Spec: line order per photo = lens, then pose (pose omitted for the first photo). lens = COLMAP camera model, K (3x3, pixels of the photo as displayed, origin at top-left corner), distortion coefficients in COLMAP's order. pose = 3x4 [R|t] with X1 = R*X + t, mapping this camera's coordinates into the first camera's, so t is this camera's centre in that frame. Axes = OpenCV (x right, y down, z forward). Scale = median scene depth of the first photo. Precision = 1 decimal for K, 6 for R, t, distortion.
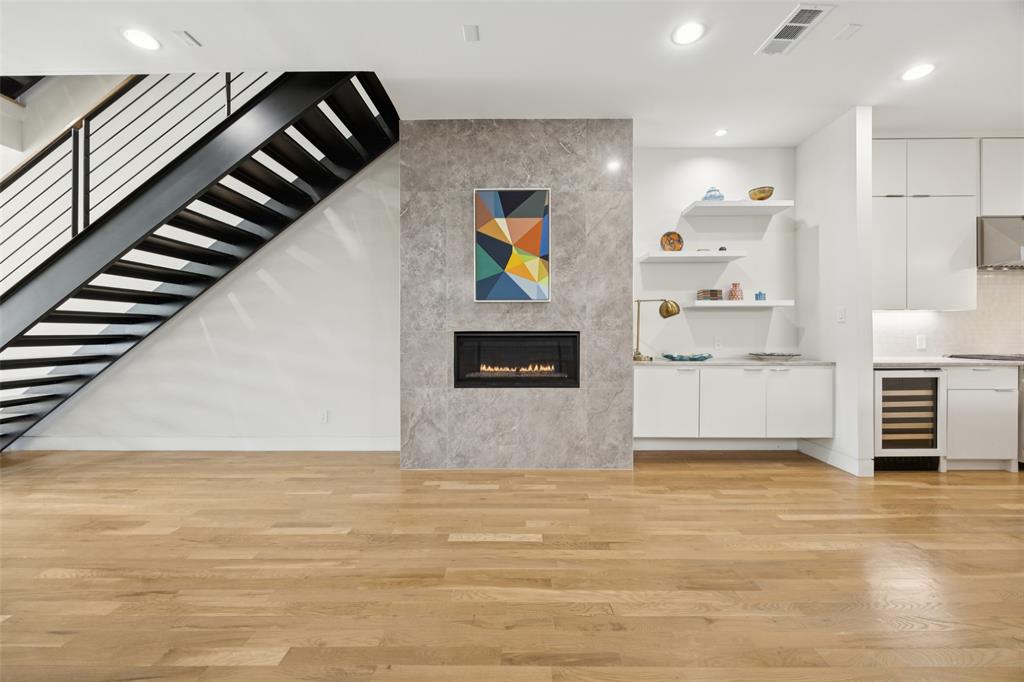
lens RADIAL K [[390.7, 0, 513.0], [0, 390.7, 335.2], [0, 0, 1]] dist [-0.001879, -0.000150]
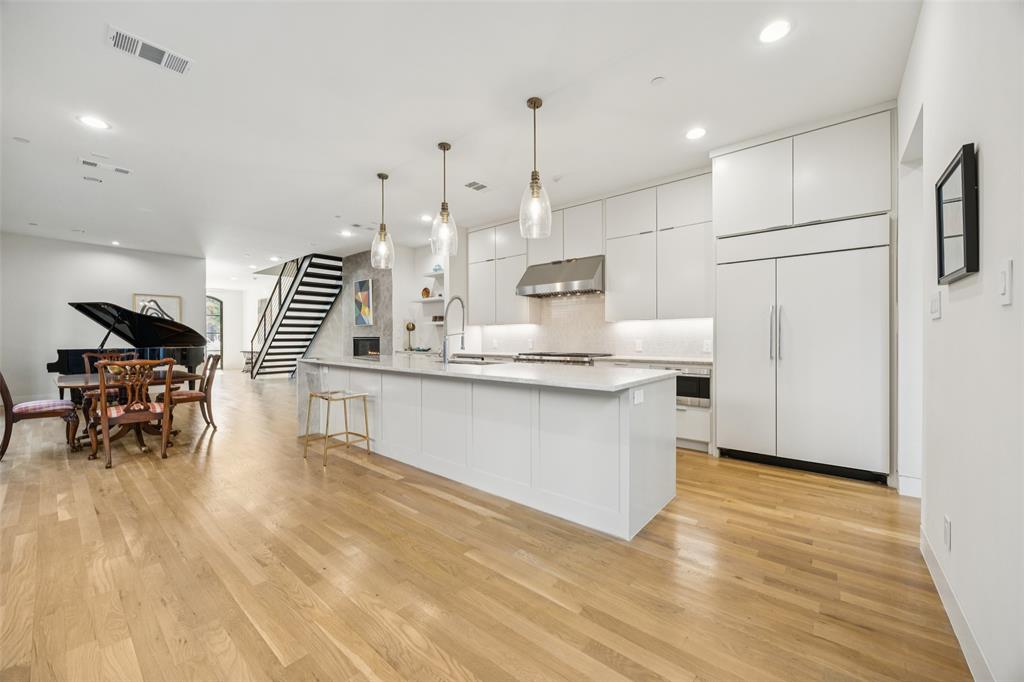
lens RADIAL K [[389.1, 0, 514.5], [0, 389.1, 339.7], [0, 0, 1]] dist [-0.003220, -0.000509]
pose [[0.775572, 0.004033, -0.631246, 2.292465], [-0.001859, 0.999990, 0.004106, -0.005472], [0.631257, -0.002011, 0.775571, -0.313114]]
